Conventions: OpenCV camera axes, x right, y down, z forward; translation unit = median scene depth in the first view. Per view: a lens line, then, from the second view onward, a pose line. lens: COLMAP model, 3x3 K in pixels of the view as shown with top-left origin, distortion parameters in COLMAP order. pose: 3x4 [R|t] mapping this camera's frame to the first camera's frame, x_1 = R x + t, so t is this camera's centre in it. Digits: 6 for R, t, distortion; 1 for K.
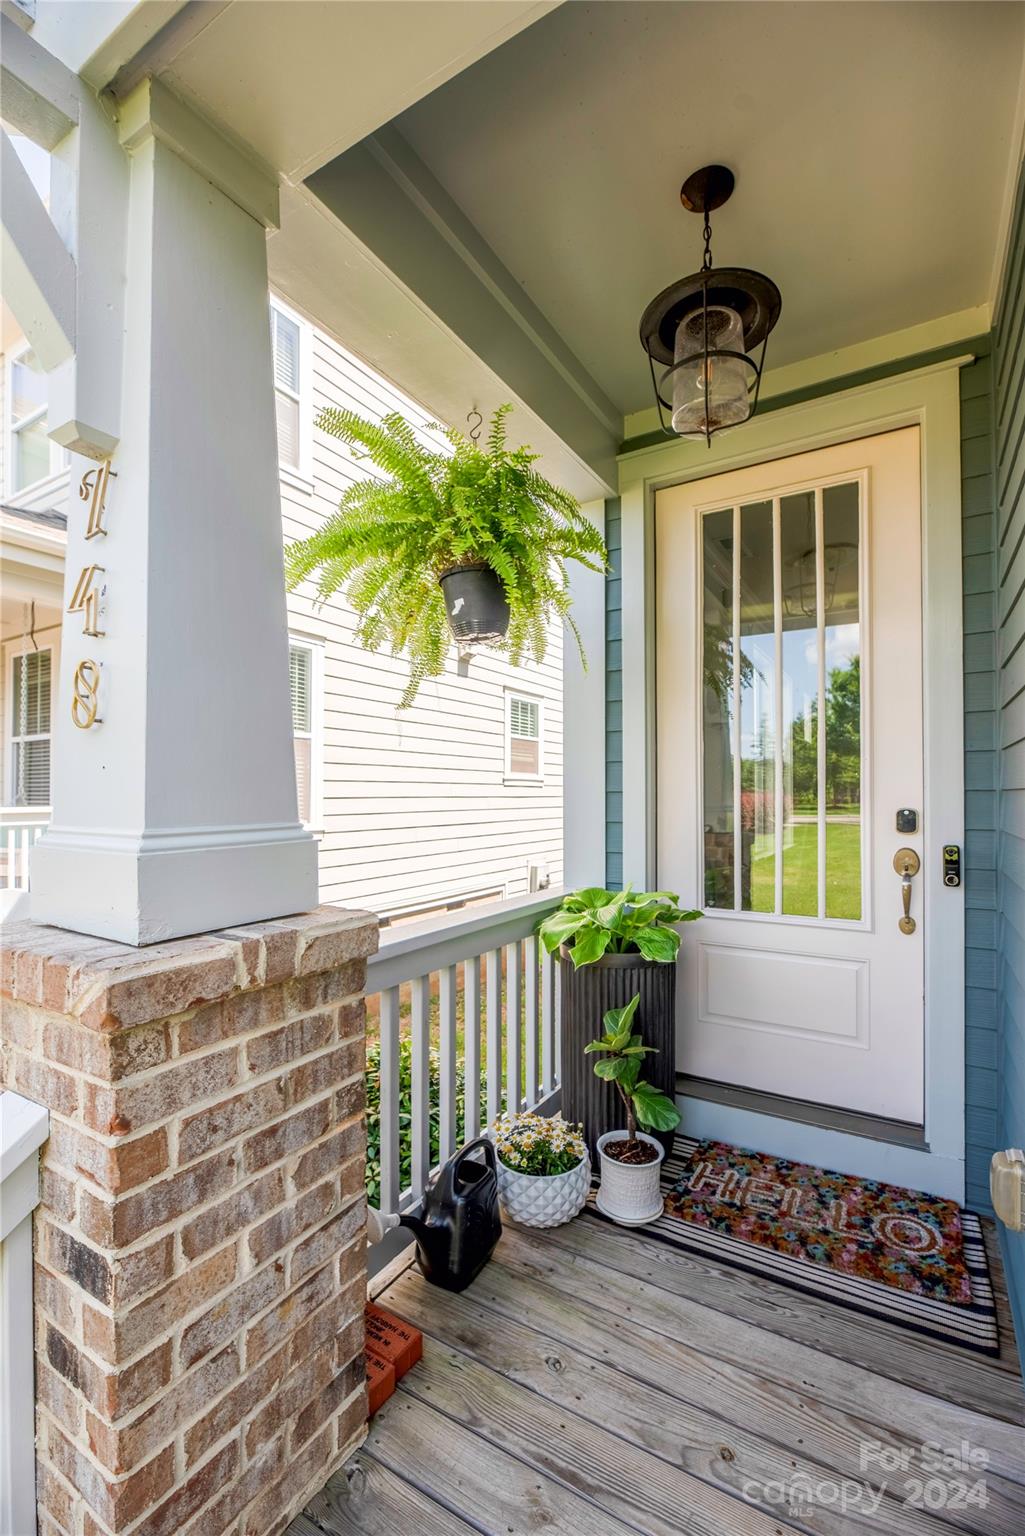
lens RADIAL K [[715.0, 0, 370.6], [0, 715.0, 793.1], [0, 0, 1]] dist [-0.000643, -0.001397]
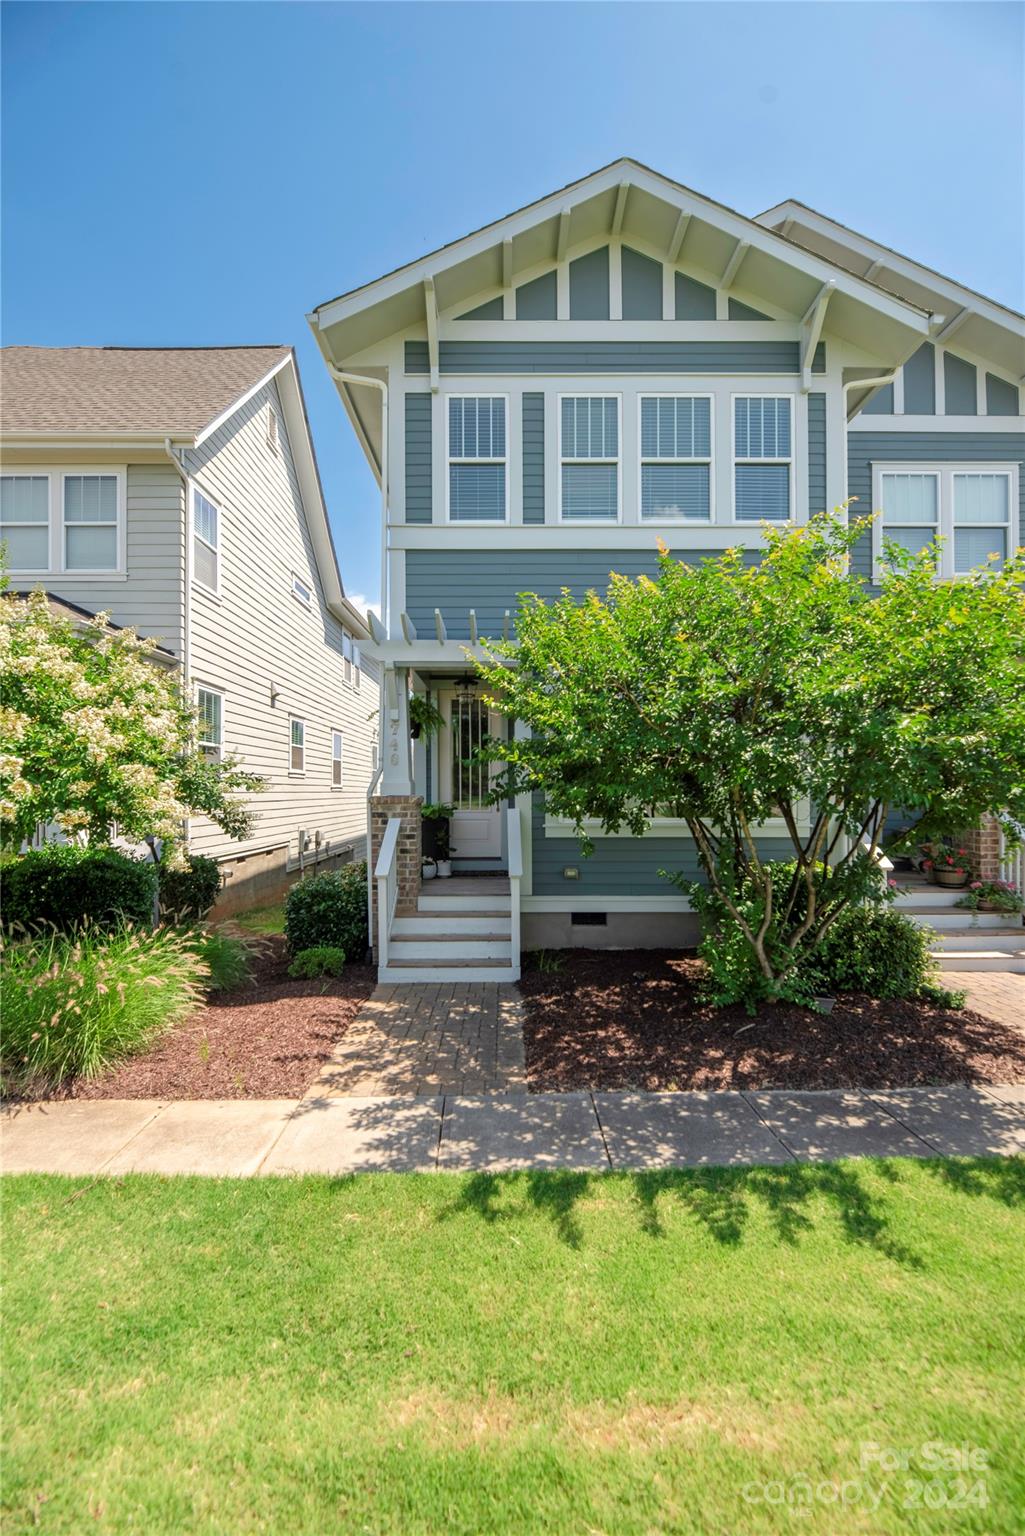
lens RADIAL K [[635.5, 0, 513.8], [0, 635.5, 793.0], [0, 0, 1]] dist [-0.002978, -0.000358]
pose [[0.785503, -0.003062, 0.618850, -1.638132], [-0.002853, 0.999959, 0.008569, 0.062487], [-0.618851, -0.008496, 0.785462, -2.199482]]
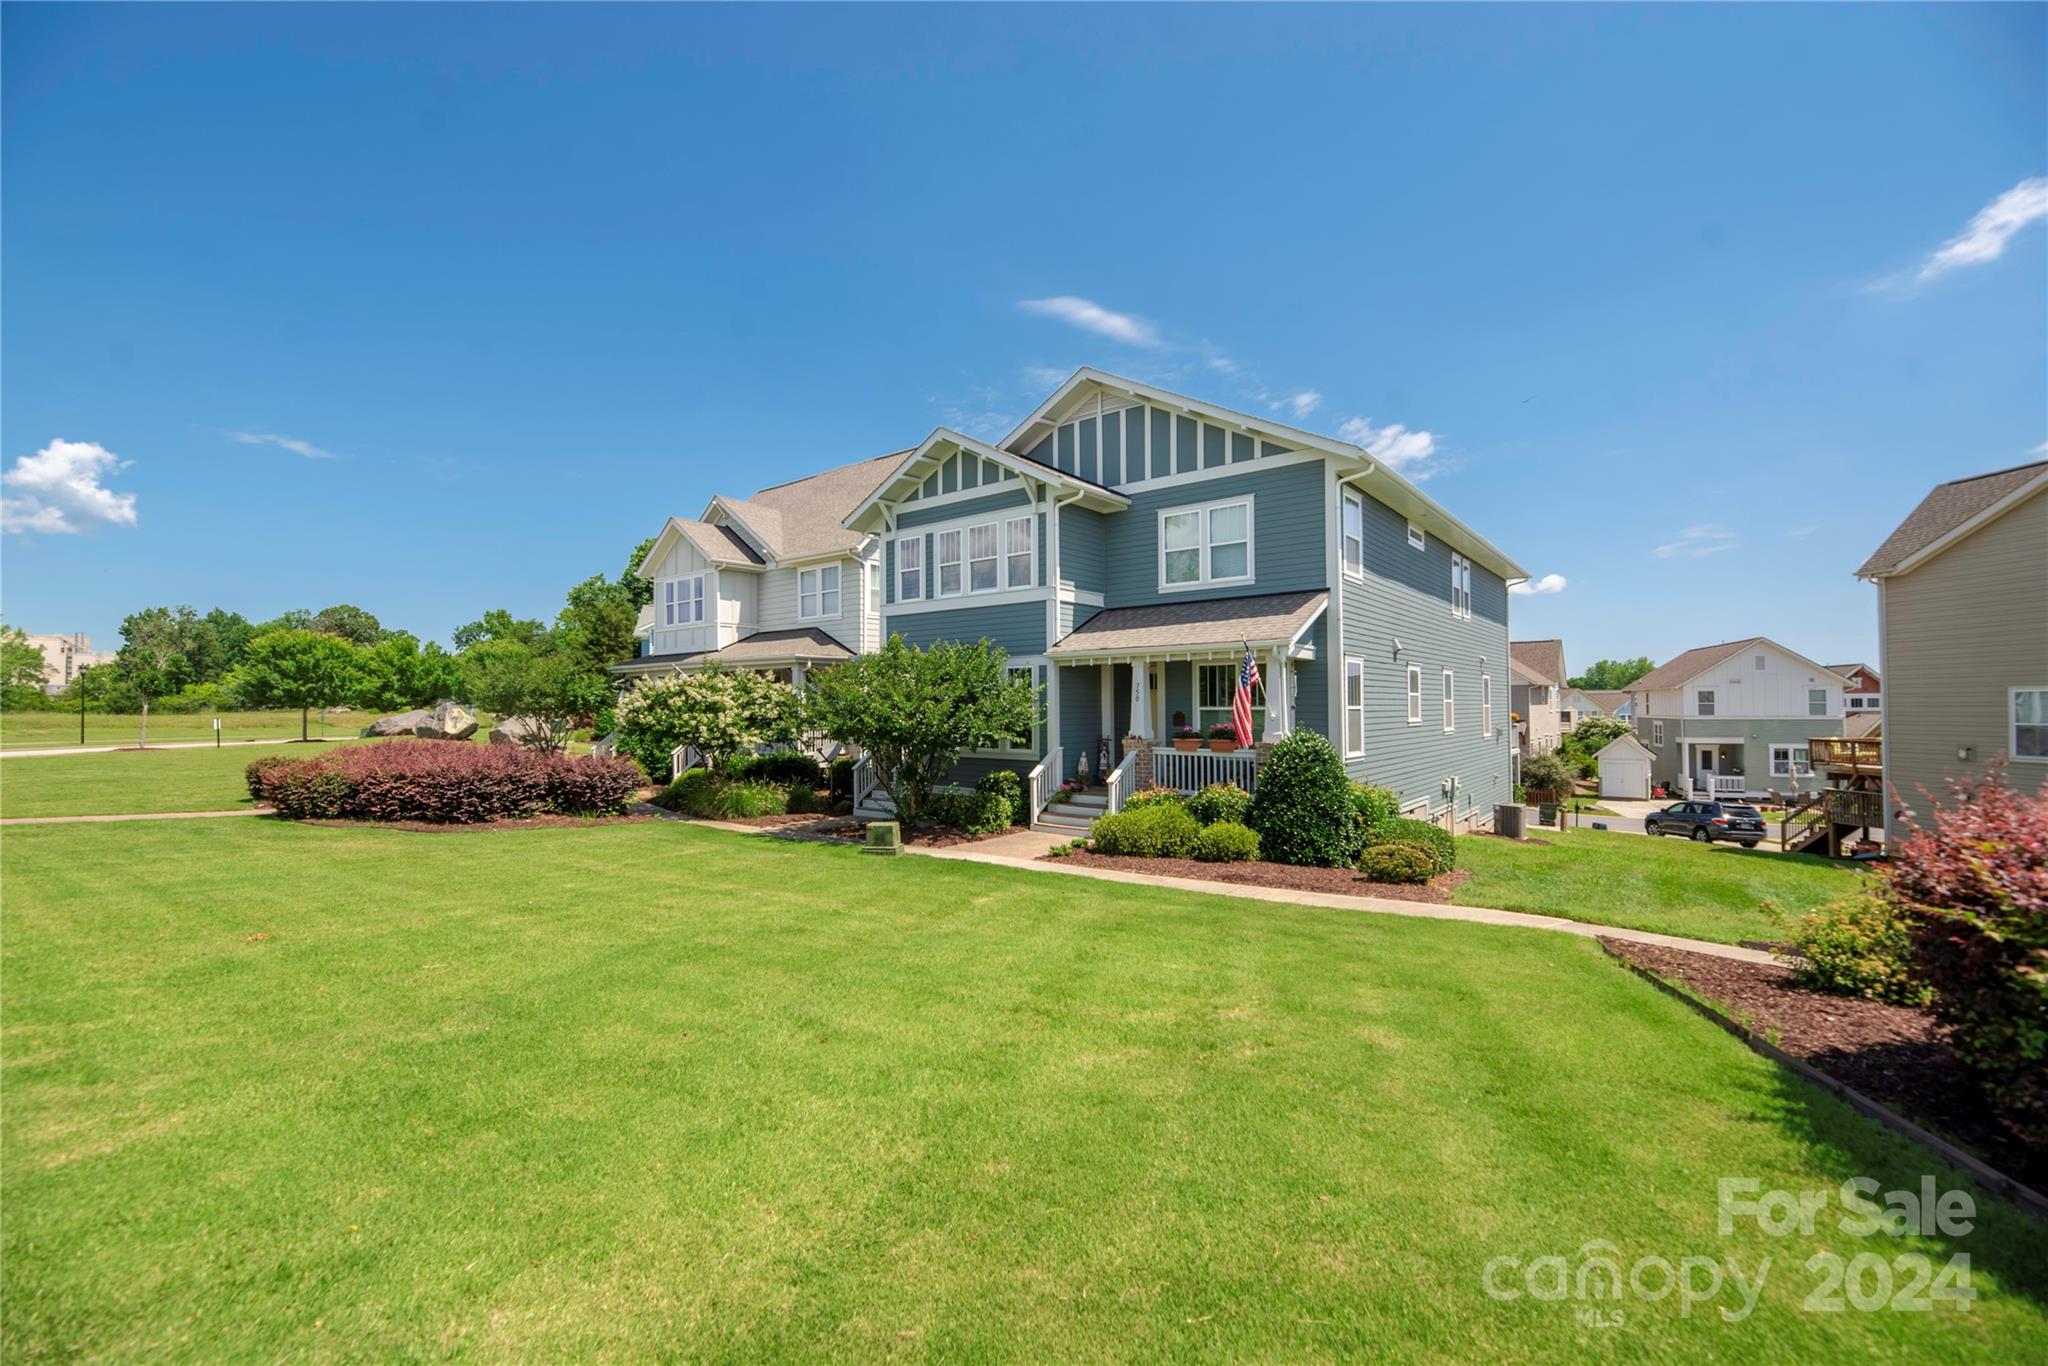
lens RADIAL K [[846.5, 0, 1063.7], [0, 846.5, 695.7], [0, 0, 1]] dist [-0.001931, -0.000142]
pose [[0.999798, -0.005669, 0.019274, 1.620537], [0.005713, 0.999981, -0.002268, -0.264937], [-0.019261, 0.002377, 0.999812, -8.330128]]
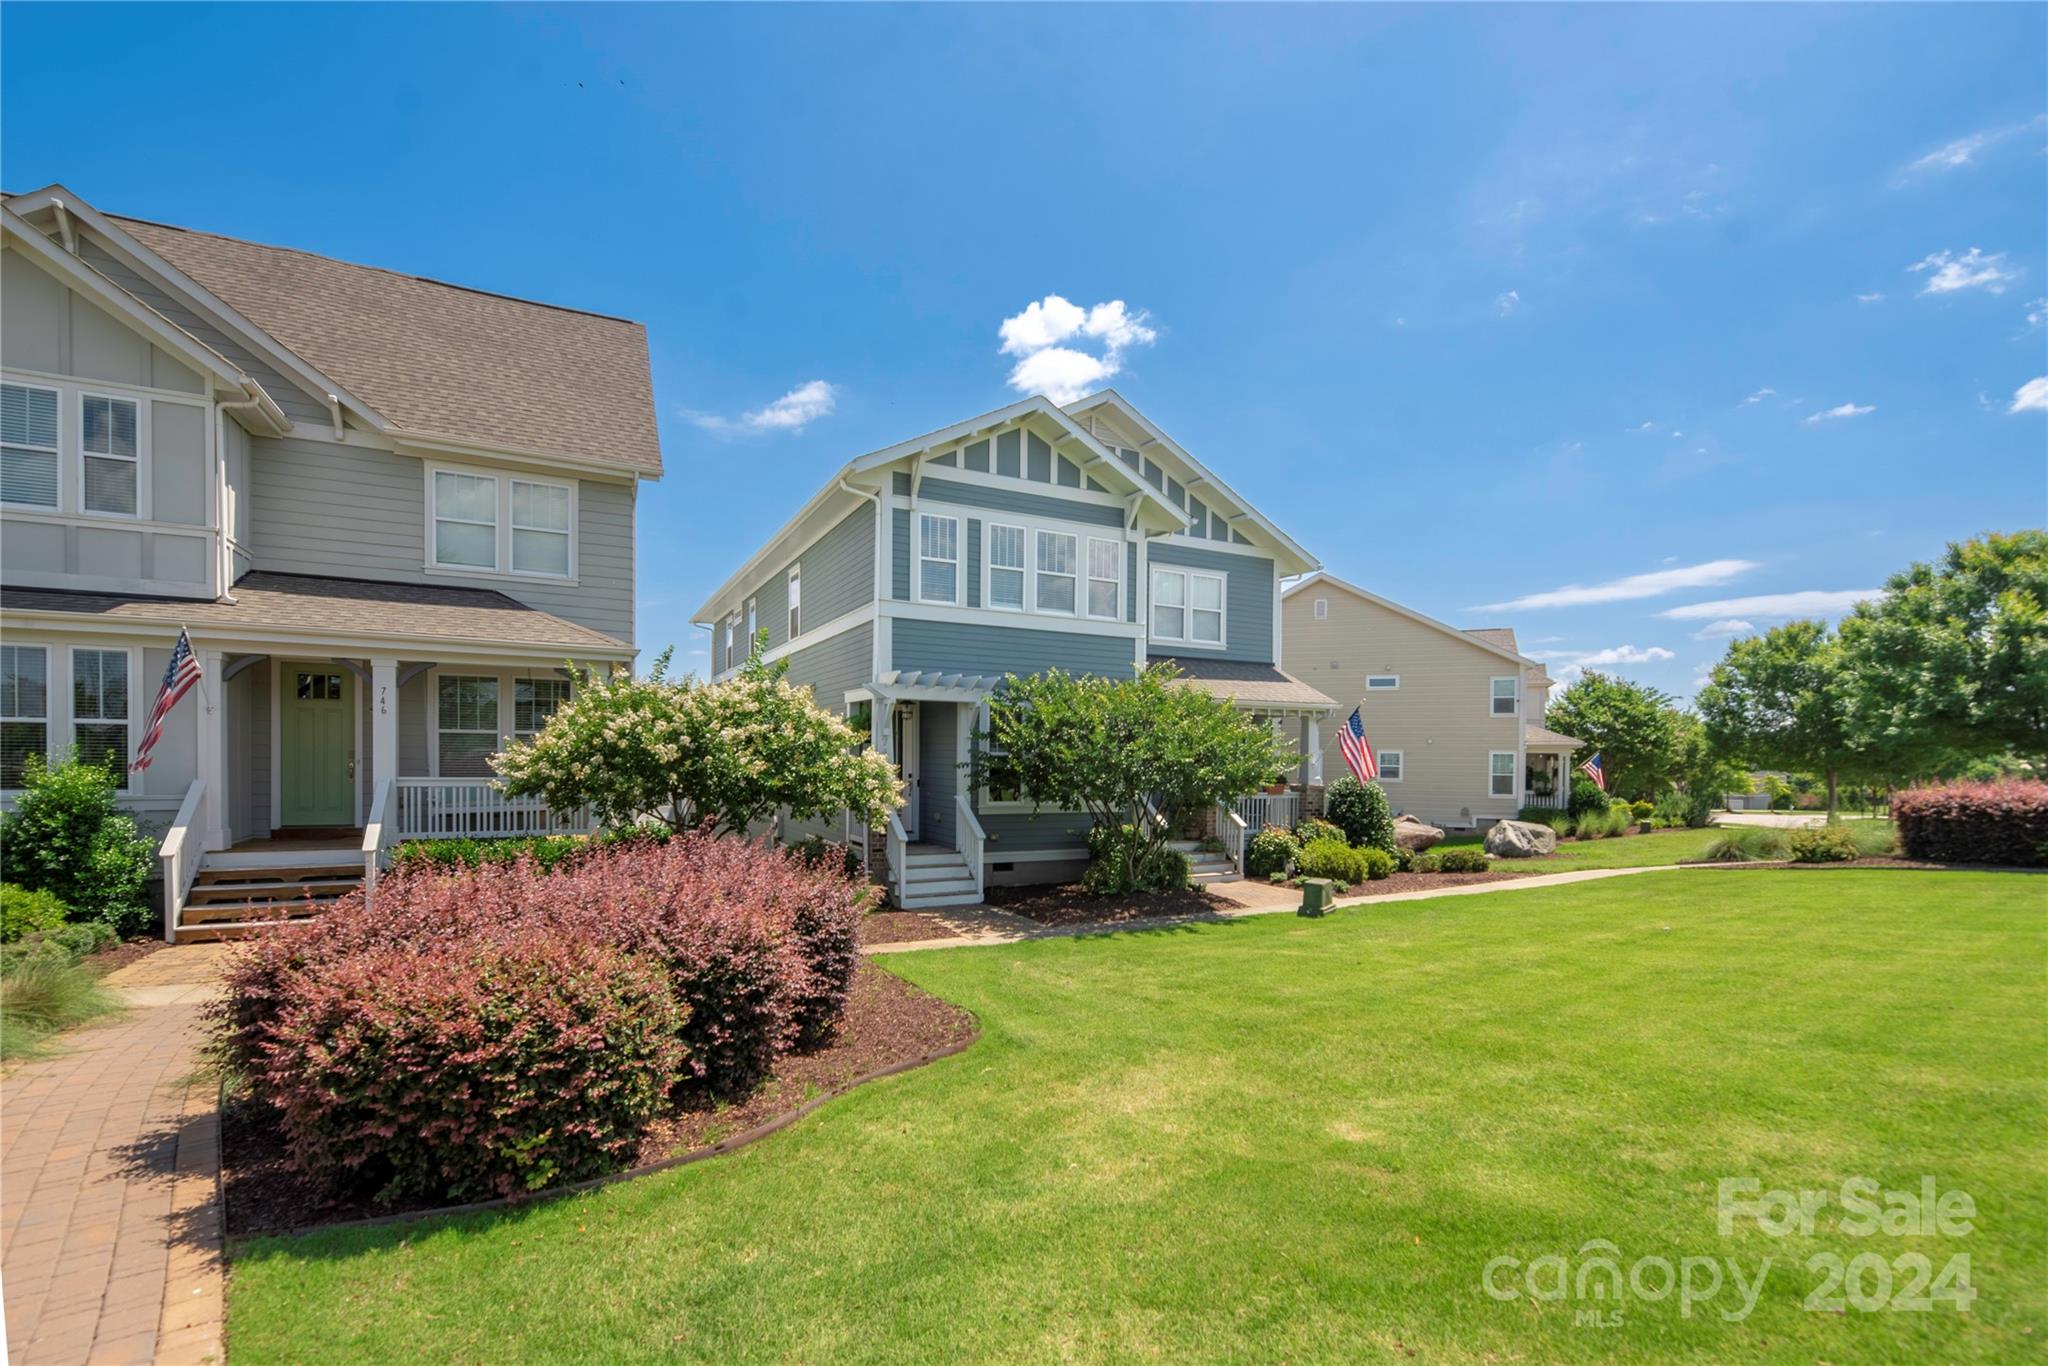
lens RADIAL K [[892.1, 0, 1034.5], [0, 892.1, 768.1], [0, 0, 1]] dist [0.002131, -0.000255]
pose [[0.411876, -0.007366, 0.911210, -5.582503], [-0.019996, 0.999653, 0.017119, -0.169044], [-0.911021, -0.025272, 0.411586, -2.981667]]
